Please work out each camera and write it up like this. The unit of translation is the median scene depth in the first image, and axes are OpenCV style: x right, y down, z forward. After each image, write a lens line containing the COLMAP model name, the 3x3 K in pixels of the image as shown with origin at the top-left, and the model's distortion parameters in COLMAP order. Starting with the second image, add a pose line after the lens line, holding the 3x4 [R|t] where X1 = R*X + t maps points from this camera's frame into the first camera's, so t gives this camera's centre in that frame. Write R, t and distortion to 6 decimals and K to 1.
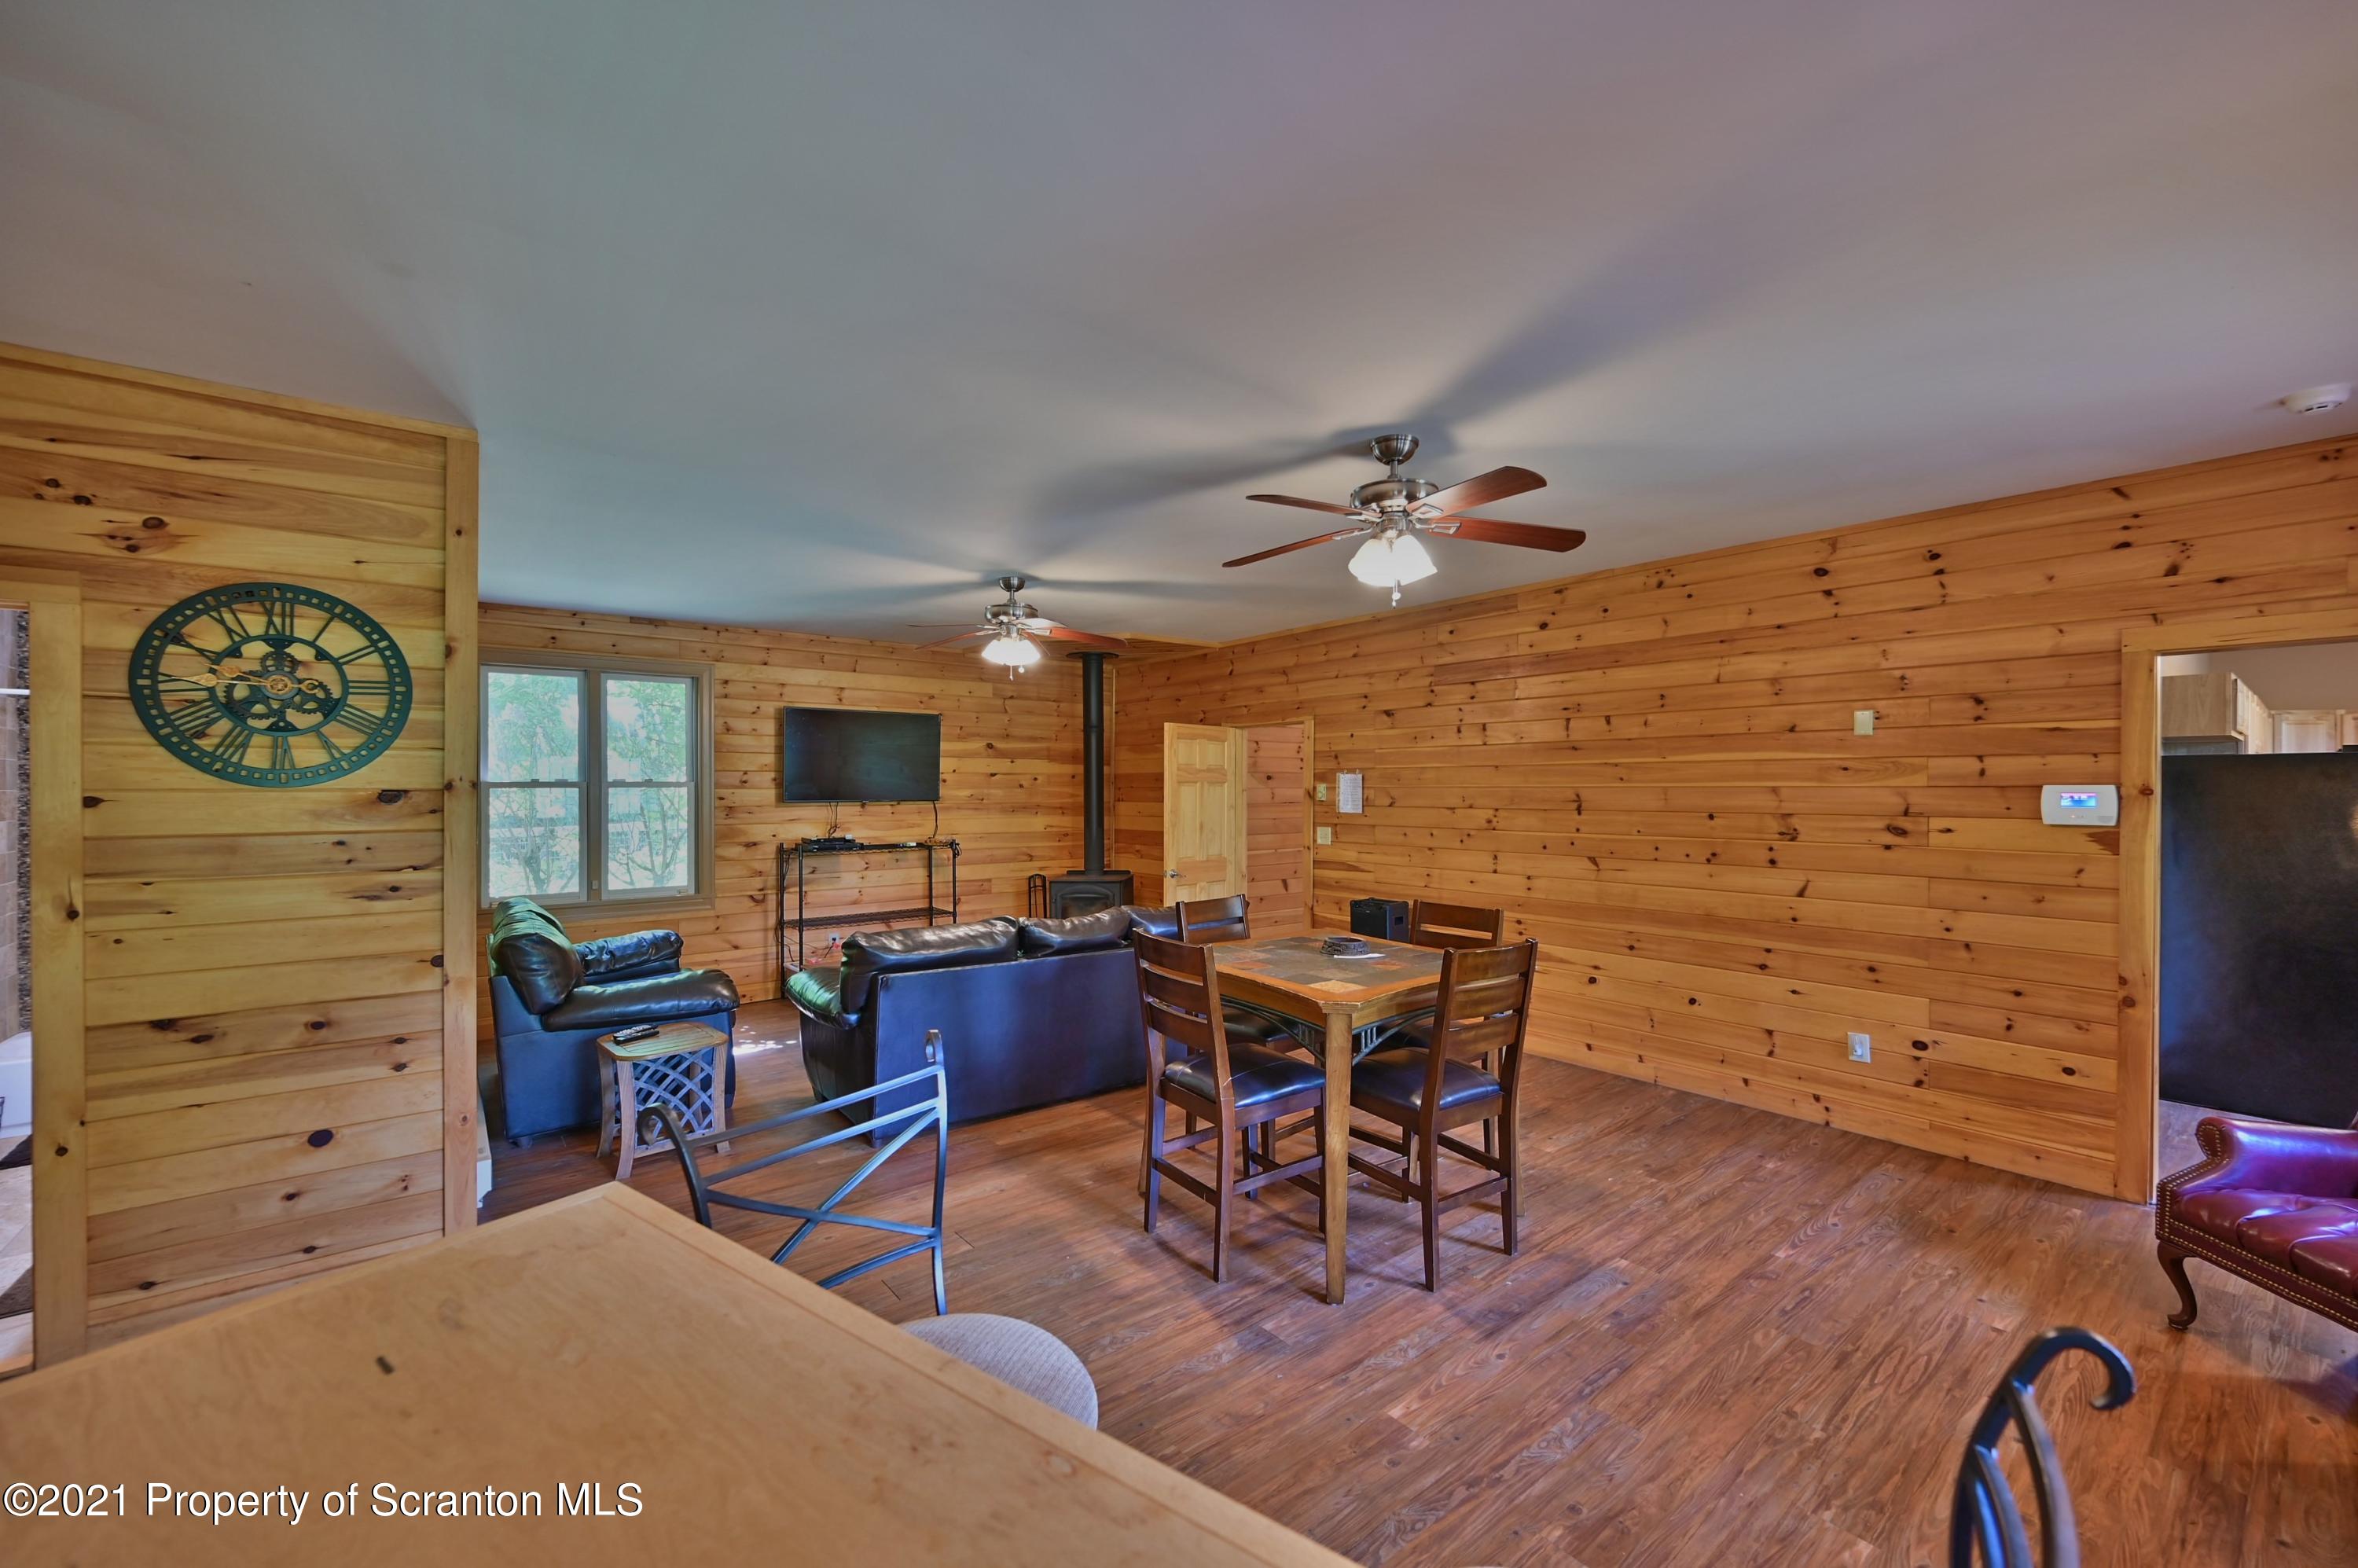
lens RADIAL K [[939.9, 0, 1188.8], [0, 939.9, 784.0], [0, 0, 1]] dist [-0.000603, -0.000044]
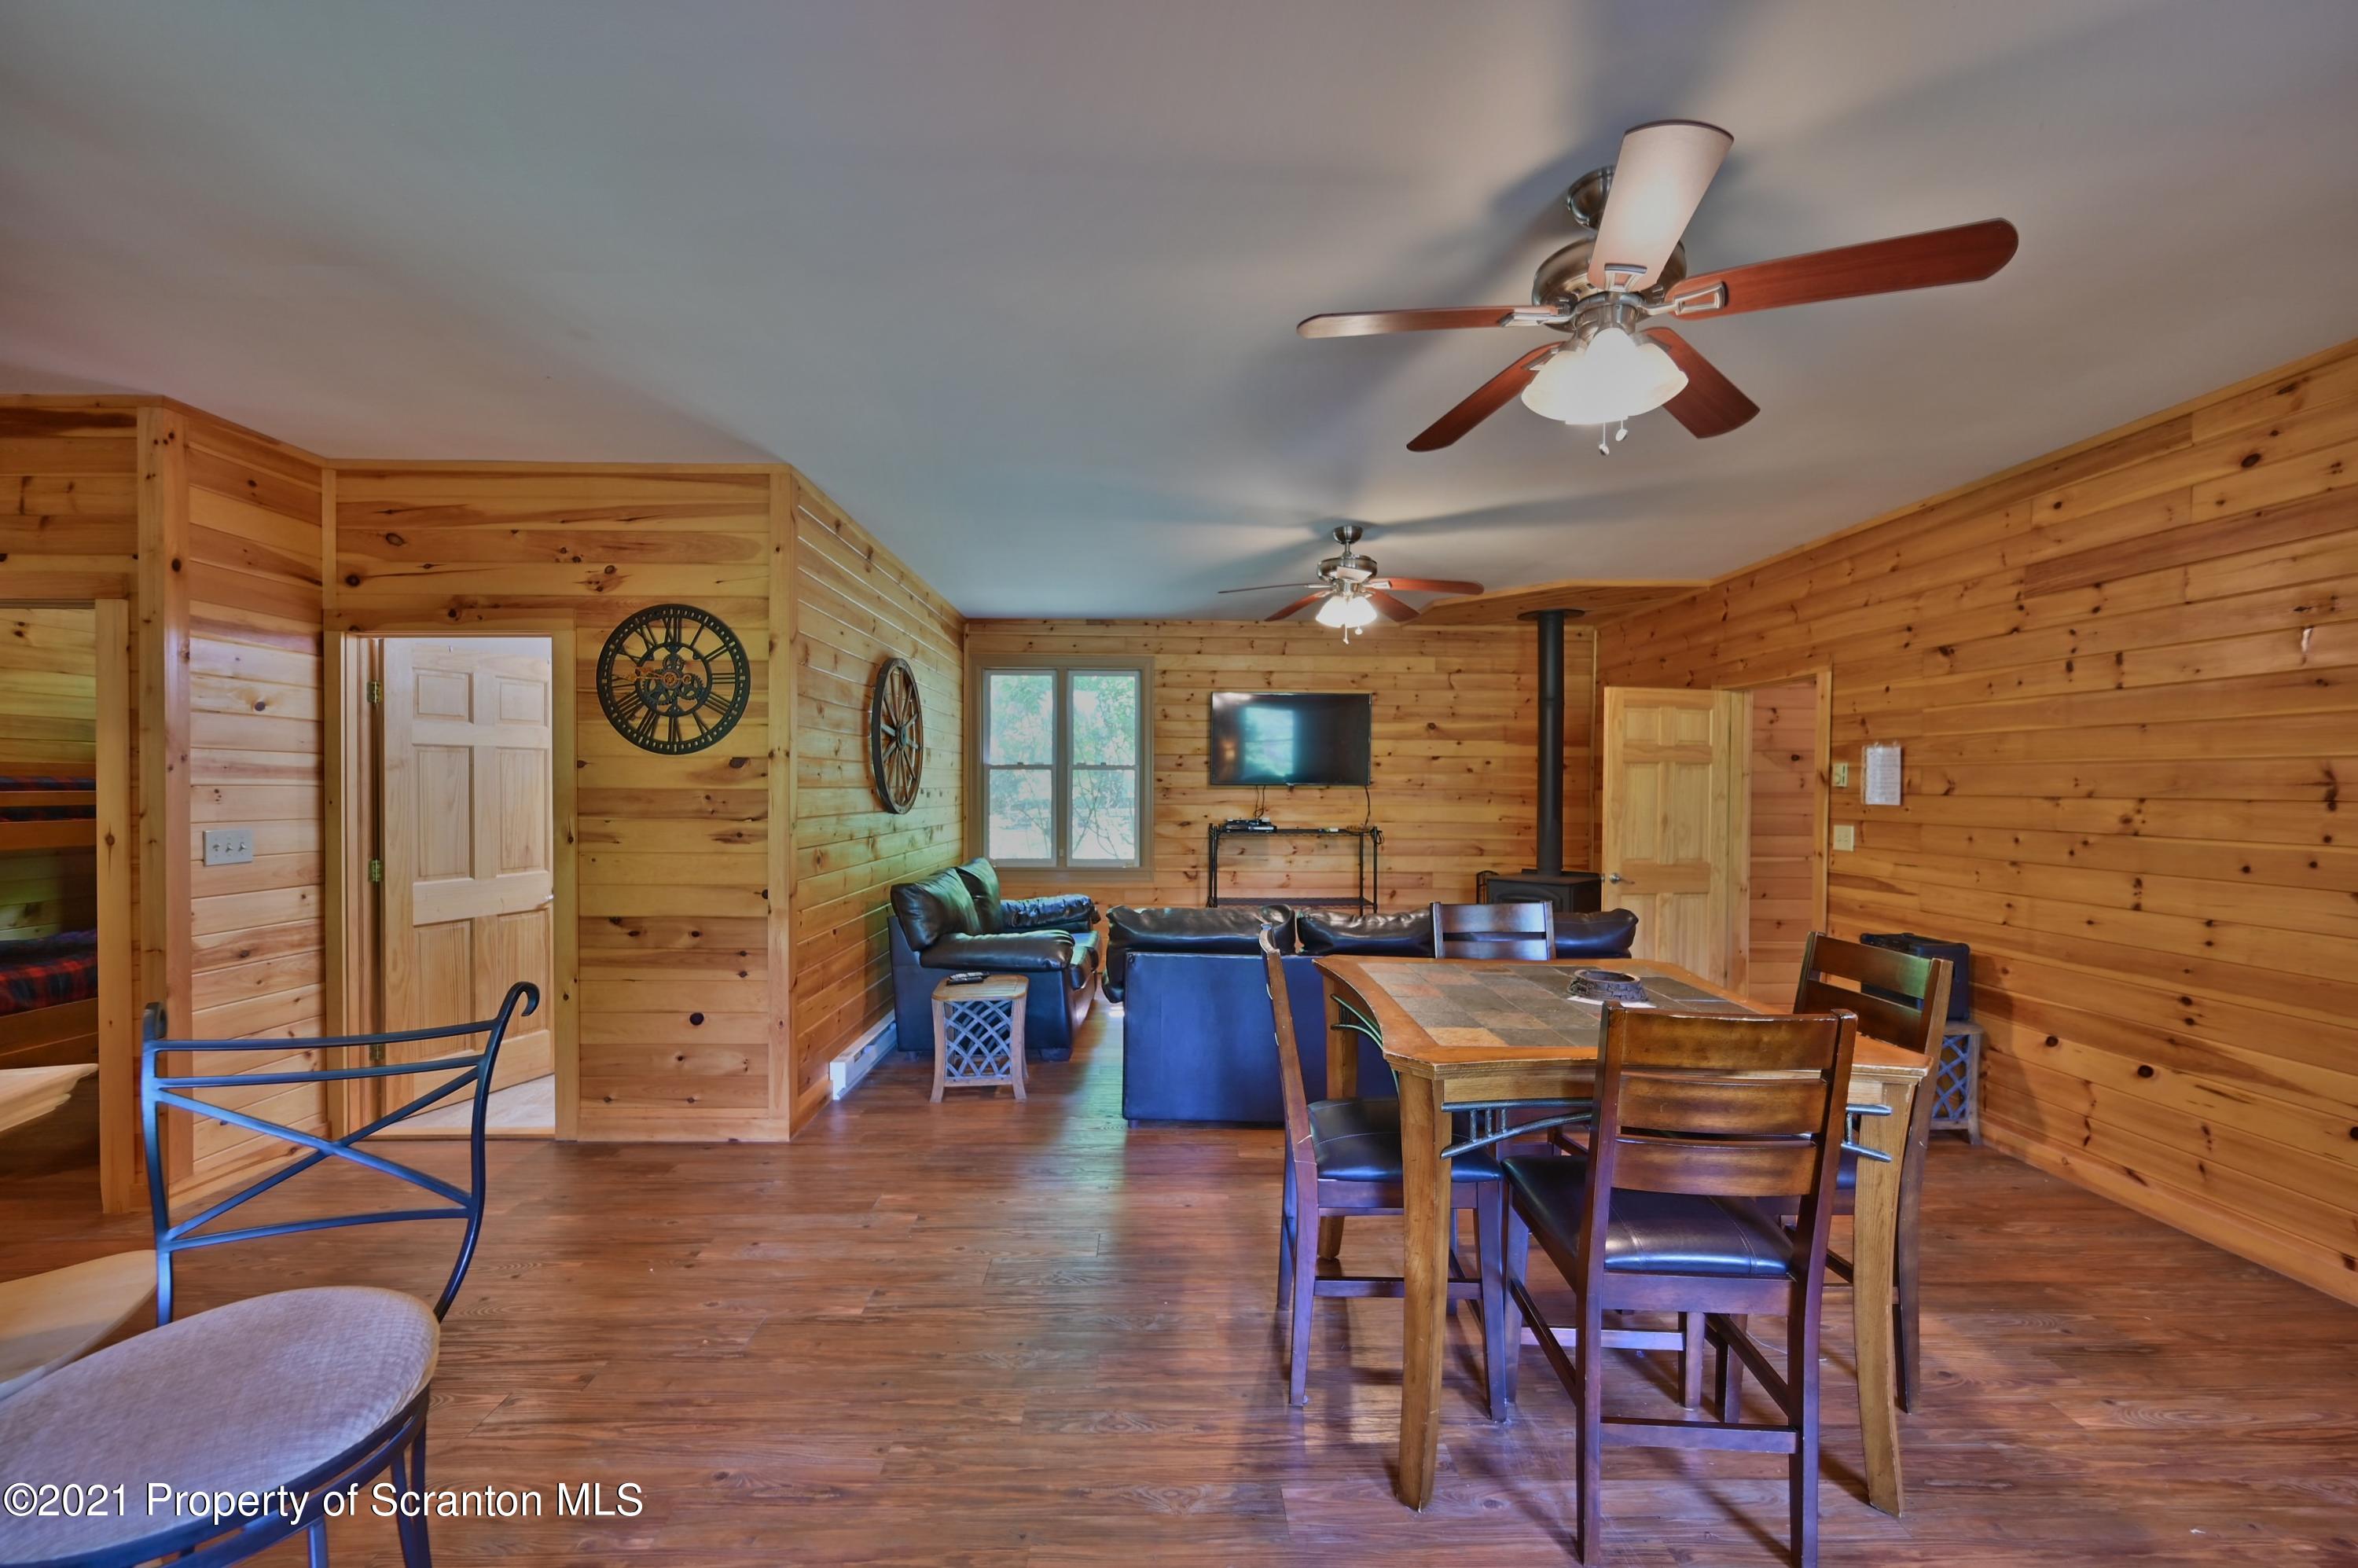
lens RADIAL K [[940.0, 0, 1175.3], [0, 940.0, 788.9], [0, 0, 1]] dist [0.000798, -0.000083]
pose [[0.789058, 0.009577, -0.614244, 0.274969], [-0.004768, 0.999944, 0.009465, 0.022755], [0.614300, -0.004539, 0.789060, 0.236420]]
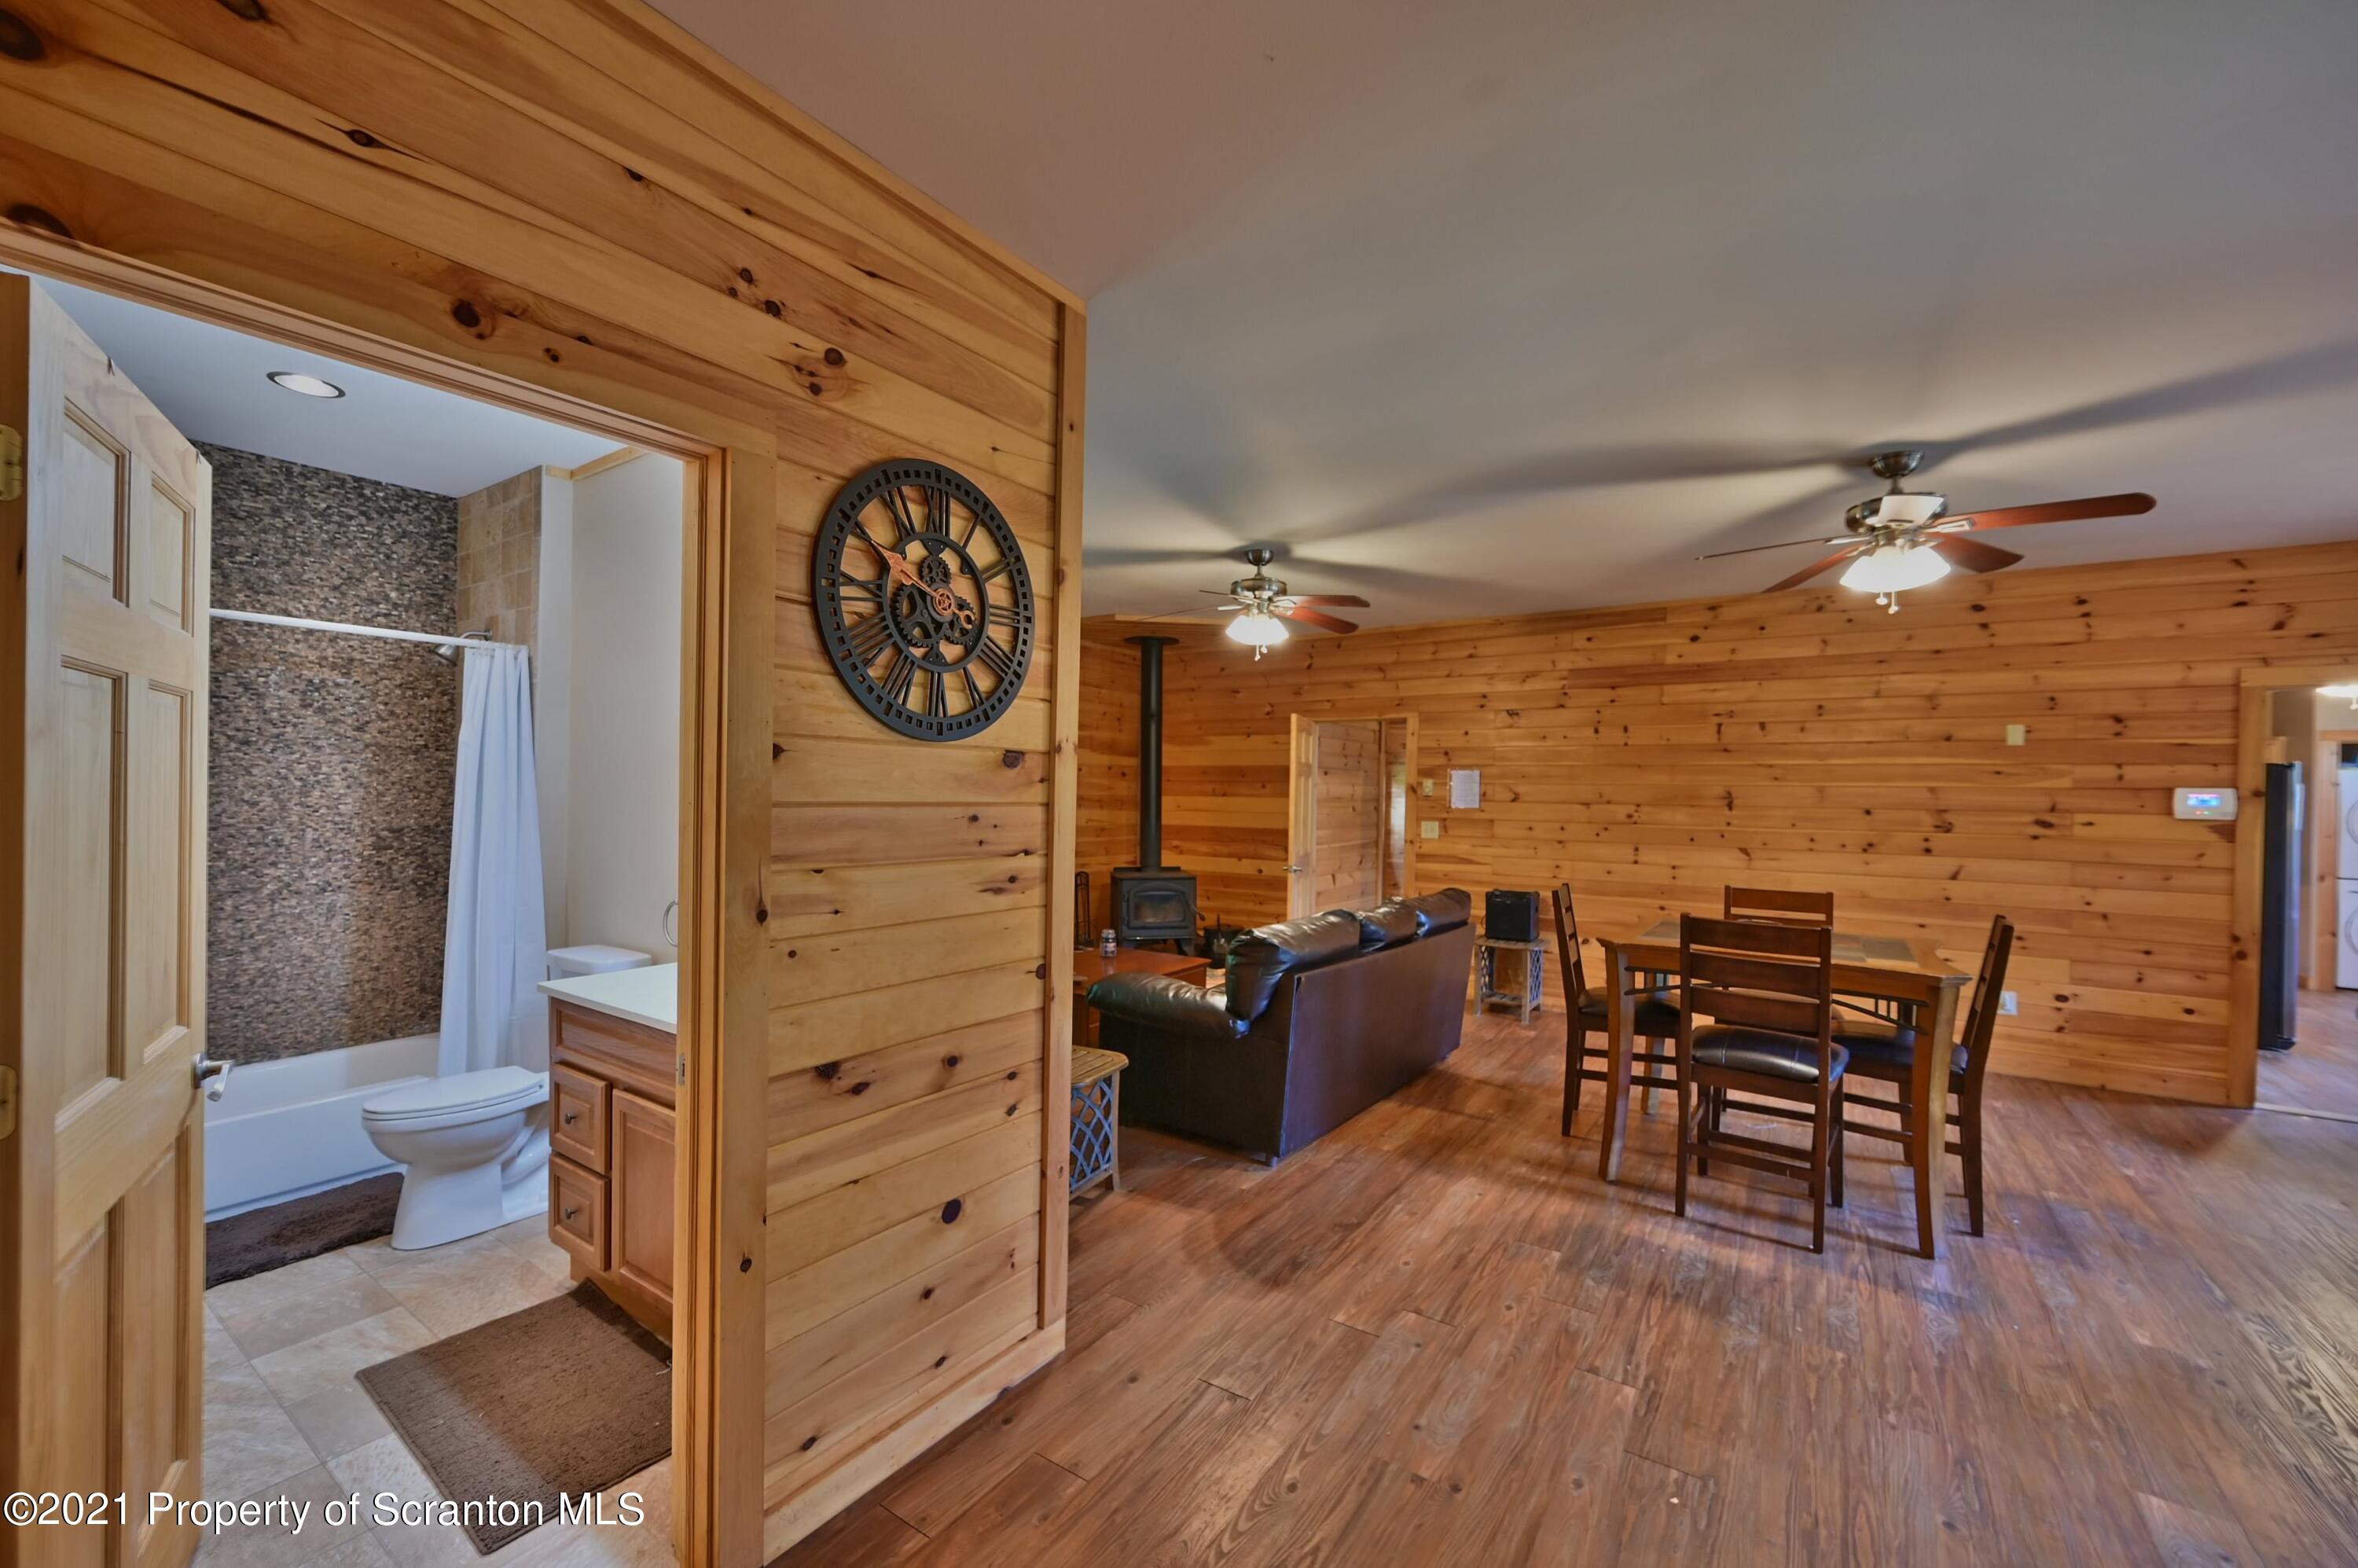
lens RADIAL K [[933.9, 0, 1184.6], [0, 933.9, 790.6], [0, 0, 1]] dist [-0.002066, -0.000204]
pose [[0.957146, 0.017578, 0.289073, -0.624236], [-0.018807, 0.999822, 0.001472, 0.023699], [-0.288996, -0.006846, 0.957306, 0.151870]]
